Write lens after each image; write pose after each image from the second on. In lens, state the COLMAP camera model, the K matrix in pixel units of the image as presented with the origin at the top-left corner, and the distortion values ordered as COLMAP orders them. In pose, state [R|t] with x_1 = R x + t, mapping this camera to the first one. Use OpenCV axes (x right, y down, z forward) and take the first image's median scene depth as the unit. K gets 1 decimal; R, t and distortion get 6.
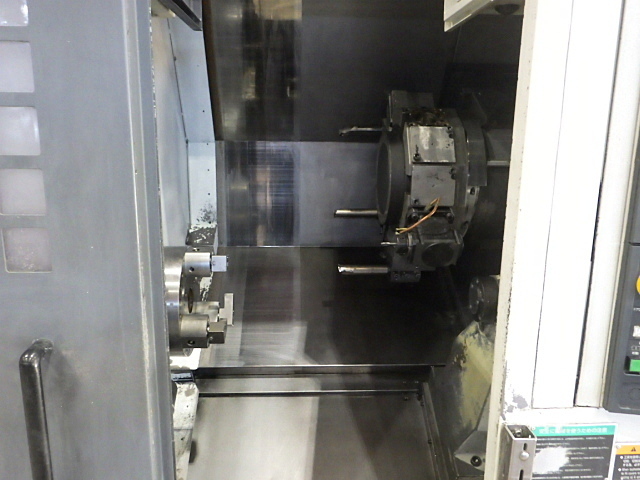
lens RADIAL K [[530.3, 0, 319.1], [0, 530.3, 241.8], [0, 0, 1]] dist [-0.010647, 0.008415]
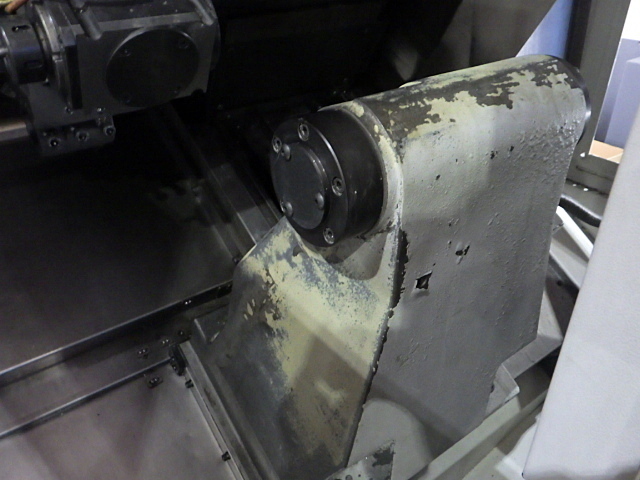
lens RADIAL K [[530.3, 0, 324.5], [0, 530.3, 246.7], [0, 0, 1]] dist [-0.010647, 0.008415]
pose [[0.828467, -0.308997, 0.467078, 0.119020], [0.129609, 0.917158, 0.376859, 0.015201], [-0.544833, -0.251678, 0.799885, 0.627598]]
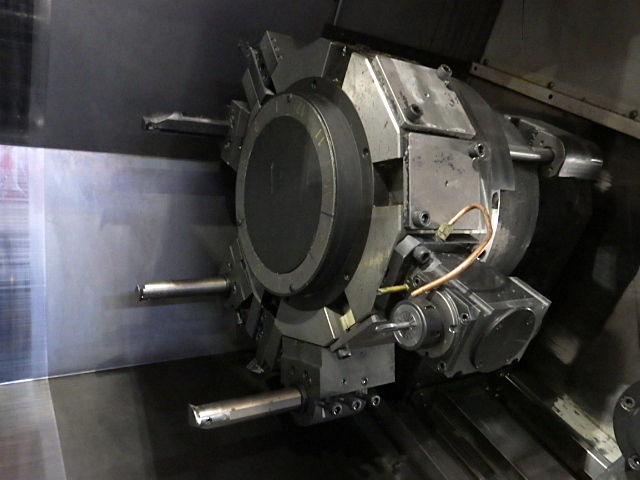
lens RADIAL K [[530.3, 0, 317.4], [0, 530.3, 242.9], [0, 0, 1]] dist [-0.010647, 0.008415]
pose [[0.857354, -0.026691, 0.514035, -0.099474], [0.127799, 0.978422, -0.162350, -0.000736], [-0.498610, 0.204885, 0.842265, 0.696541]]
